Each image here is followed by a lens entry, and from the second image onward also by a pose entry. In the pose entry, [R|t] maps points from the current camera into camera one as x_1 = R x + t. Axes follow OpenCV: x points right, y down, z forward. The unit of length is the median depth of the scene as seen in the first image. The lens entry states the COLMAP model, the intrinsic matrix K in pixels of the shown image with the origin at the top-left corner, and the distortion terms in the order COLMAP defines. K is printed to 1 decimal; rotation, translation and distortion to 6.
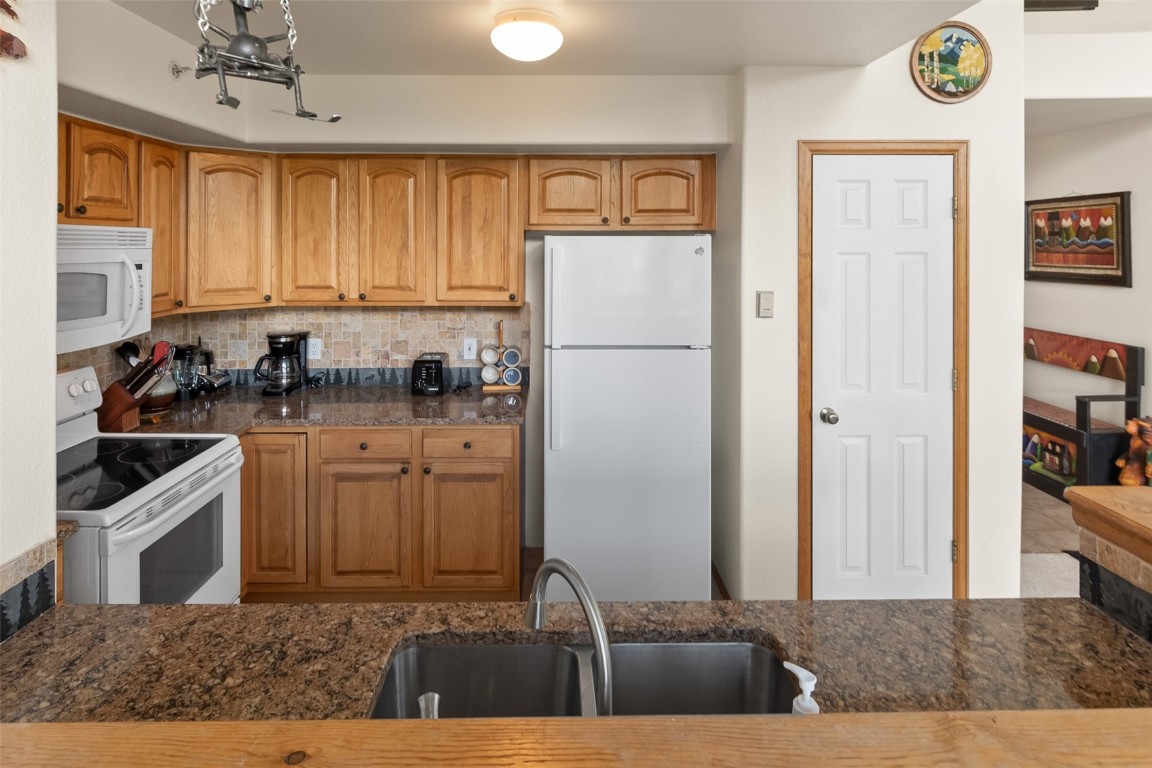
lens RADIAL K [[634.8, 0, 572.7], [0, 634.8, 253.3], [0, 0, 1]] dist [0.002421, -0.002020]
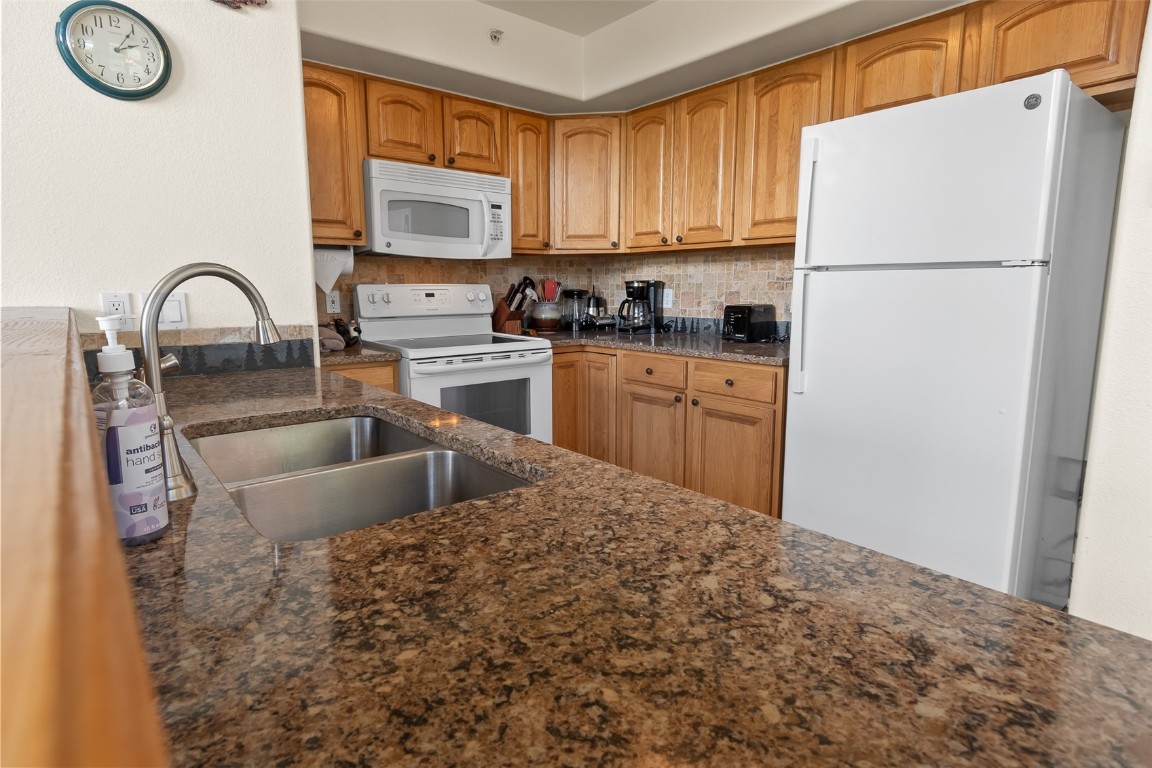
lens RADIAL K [[597.8, 0, 576.0], [0, 597.8, 384.0], [0, 0, 1]] dist [0.001491, -0.000055]
pose [[0.621300, 0.121938, -0.774027, 0.348847], [-0.006201, 0.988552, 0.150756, 0.155896], [0.783549, -0.088865, 0.614943, 0.245305]]
